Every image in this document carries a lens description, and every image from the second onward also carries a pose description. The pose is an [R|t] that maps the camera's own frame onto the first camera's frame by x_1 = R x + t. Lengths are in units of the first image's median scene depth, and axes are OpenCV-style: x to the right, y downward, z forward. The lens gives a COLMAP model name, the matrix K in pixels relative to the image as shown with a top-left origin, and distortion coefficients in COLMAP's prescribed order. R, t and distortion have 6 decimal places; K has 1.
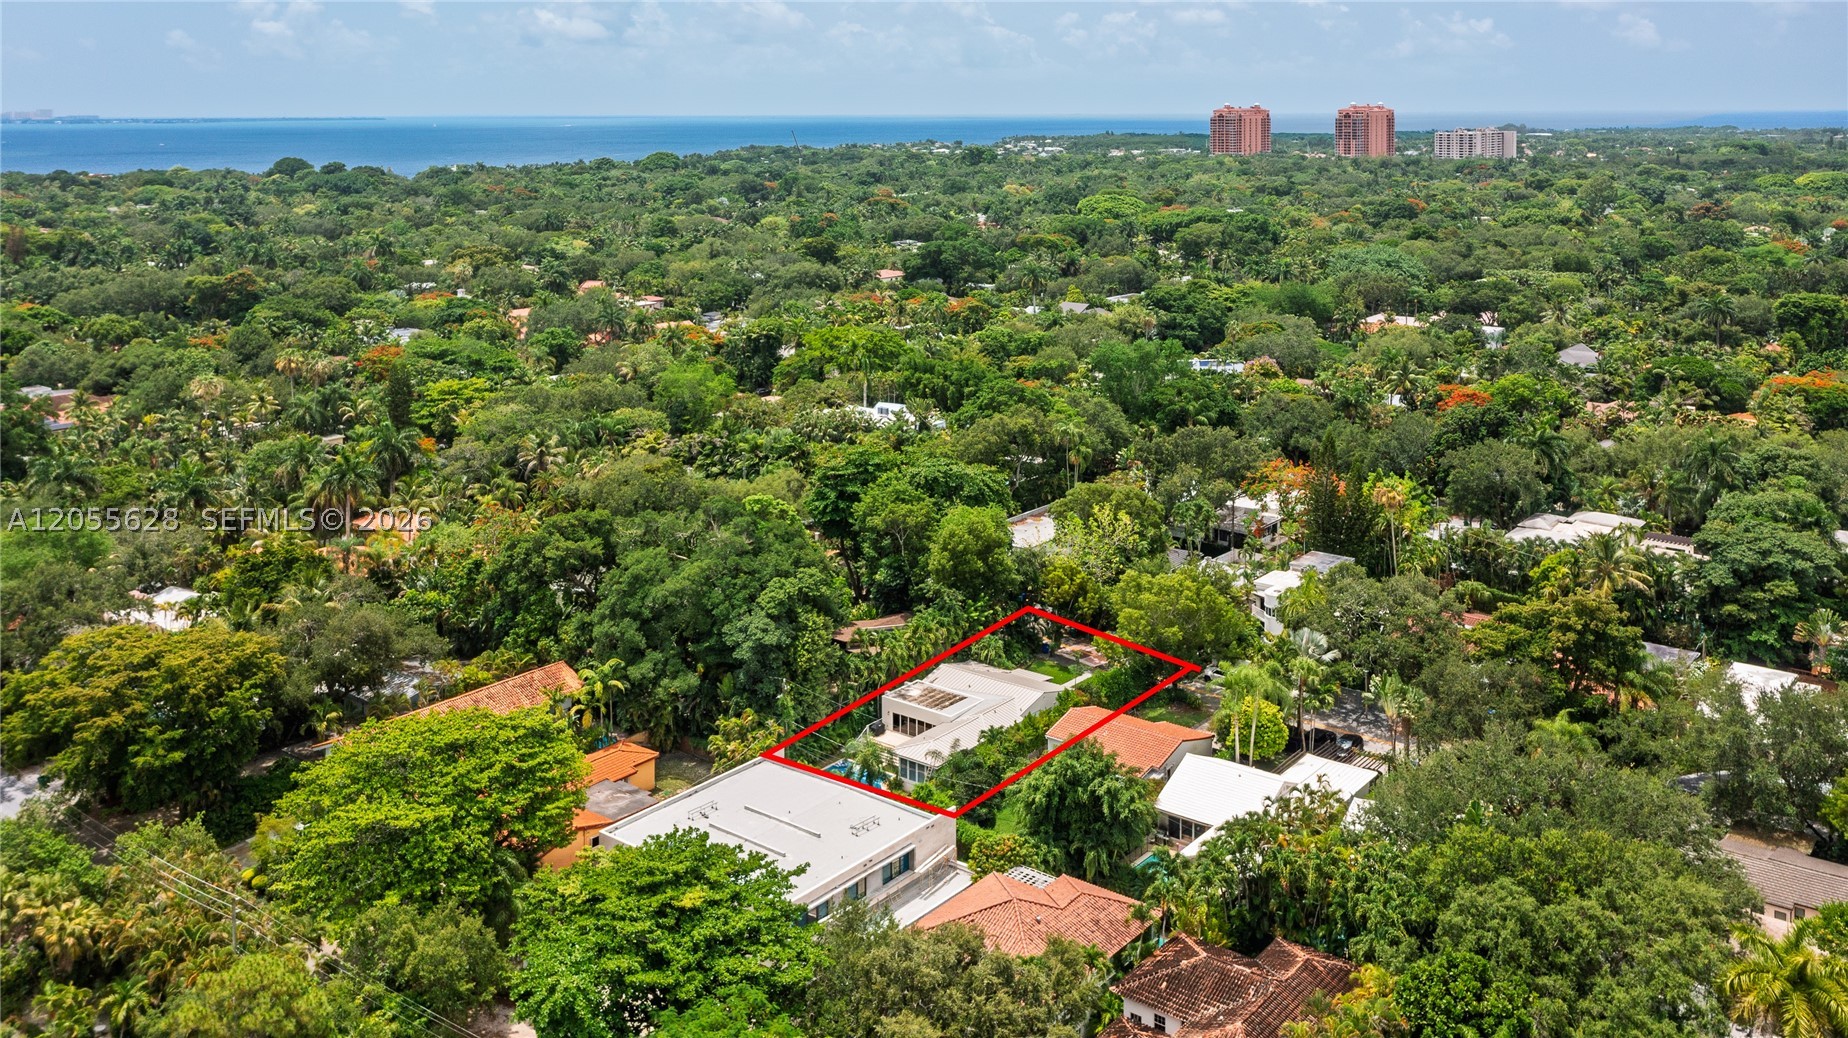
lens RADIAL K [[1514.4, 0, 922.4], [0, 1514.4, 510.7], [0, 0, 1]] dist [0.003295, 0.010528]
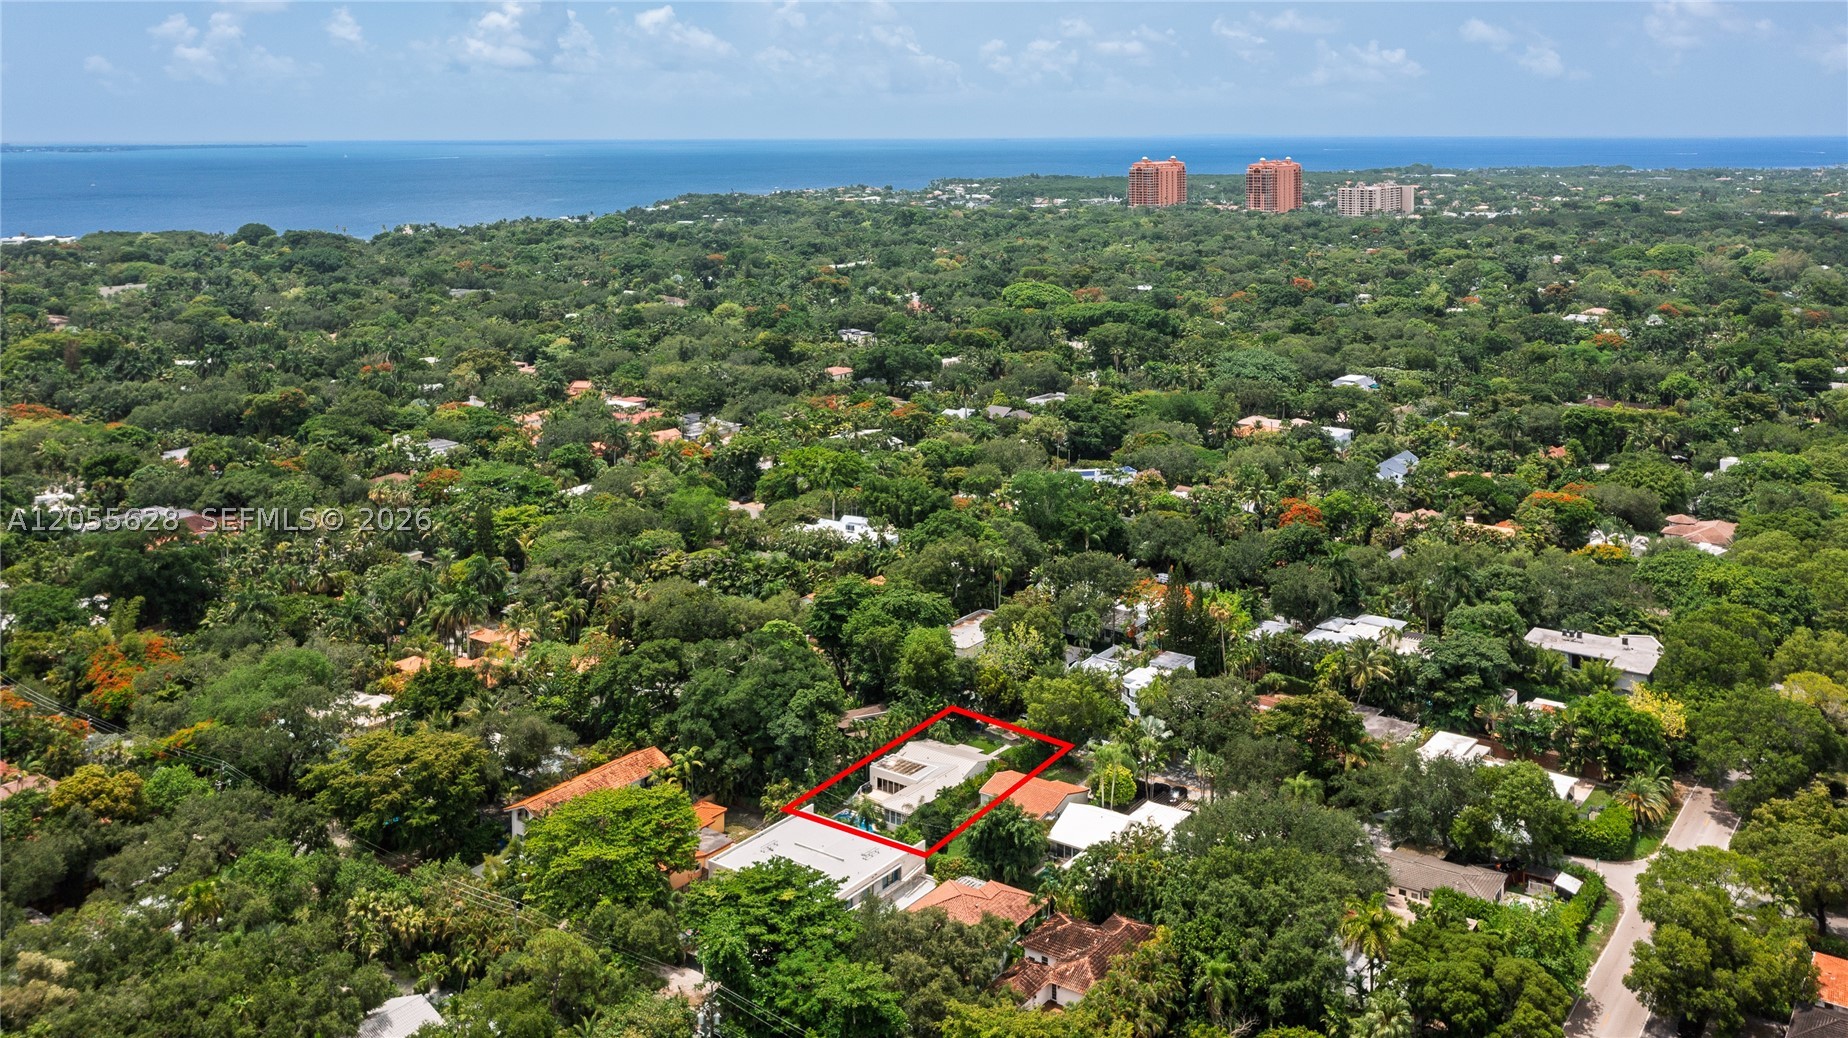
lens RADIAL K [[1514.4, 0, 921.0], [0, 1514.4, 510.1], [0, 0, 1]] dist [0.003295, 0.010528]
pose [[0.998958, -0.010339, 0.044454, -0.035327], [0.011054, 0.999813, -0.015857, -0.092437], [-0.044281, 0.016332, 0.998886, -0.435804]]
